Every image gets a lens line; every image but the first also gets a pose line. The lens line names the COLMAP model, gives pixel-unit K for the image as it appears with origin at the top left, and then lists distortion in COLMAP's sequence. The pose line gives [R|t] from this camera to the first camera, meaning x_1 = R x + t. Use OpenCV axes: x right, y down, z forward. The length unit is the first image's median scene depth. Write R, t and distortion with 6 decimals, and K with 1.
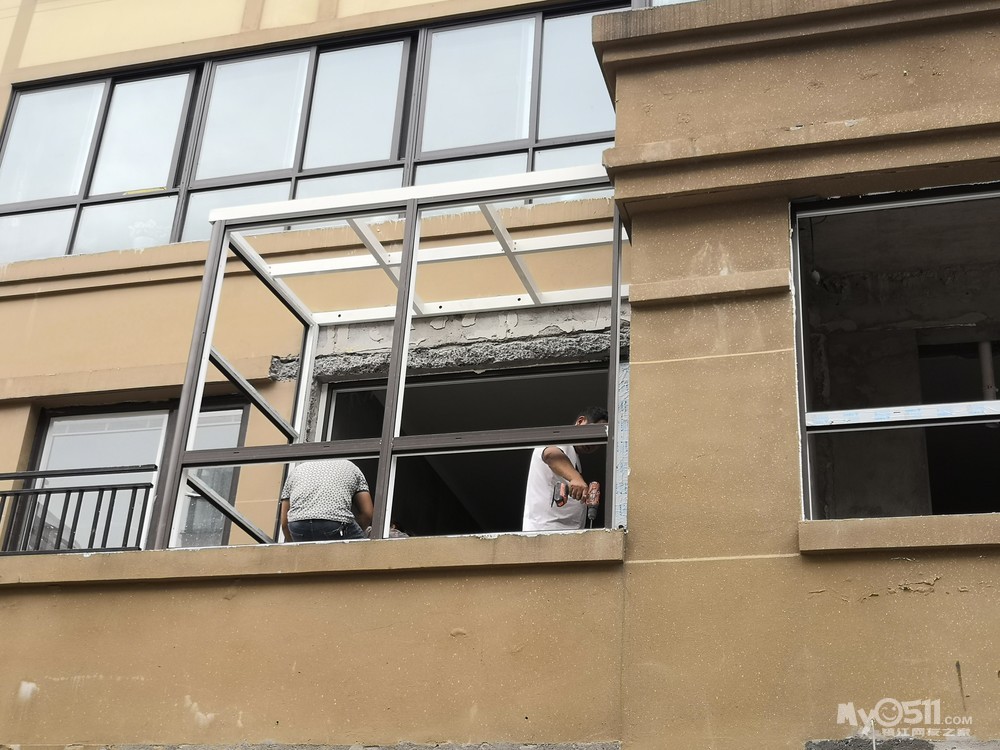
lens RADIAL K [[1368.6, 0, 503.3], [0, 1368.6, 350.8], [0, 0, 1]] dist [0.027851, -0.102423]
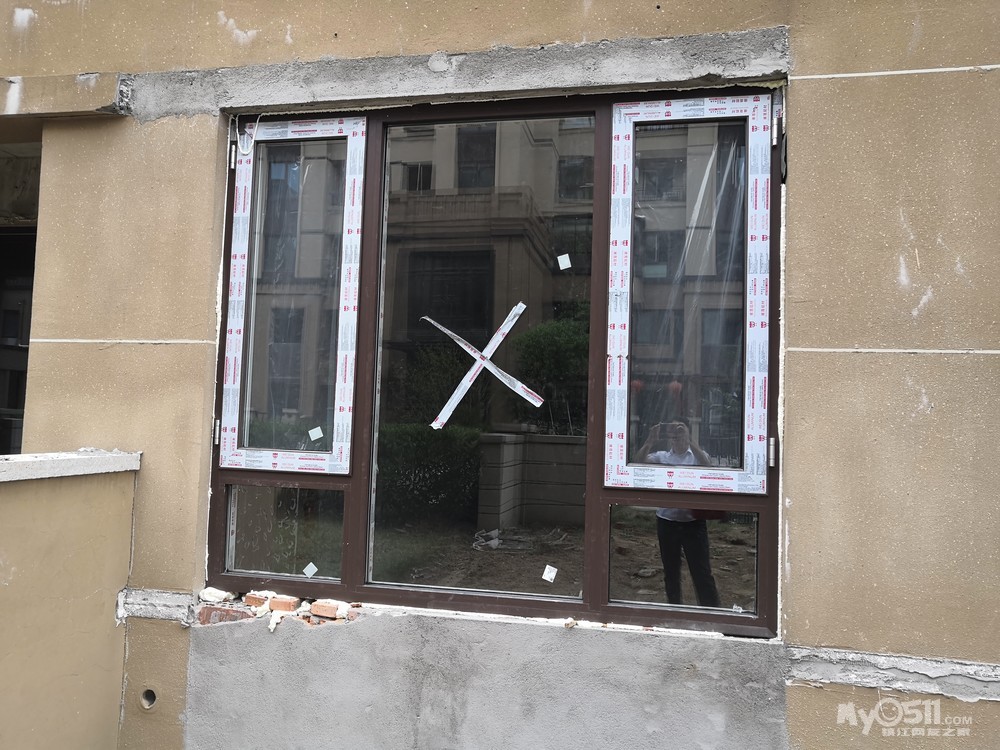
lens RADIAL K [[793.5, 0, 496.8], [0, 793.5, 353.7], [0, 0, 1]] dist [-0.021114, 0.057718]
pose [[0.997098, -0.021843, 0.072930, -0.085085], [-0.008123, 0.921968, 0.387181, 0.207350], [-0.075696, -0.386650, 0.919115, 0.384148]]
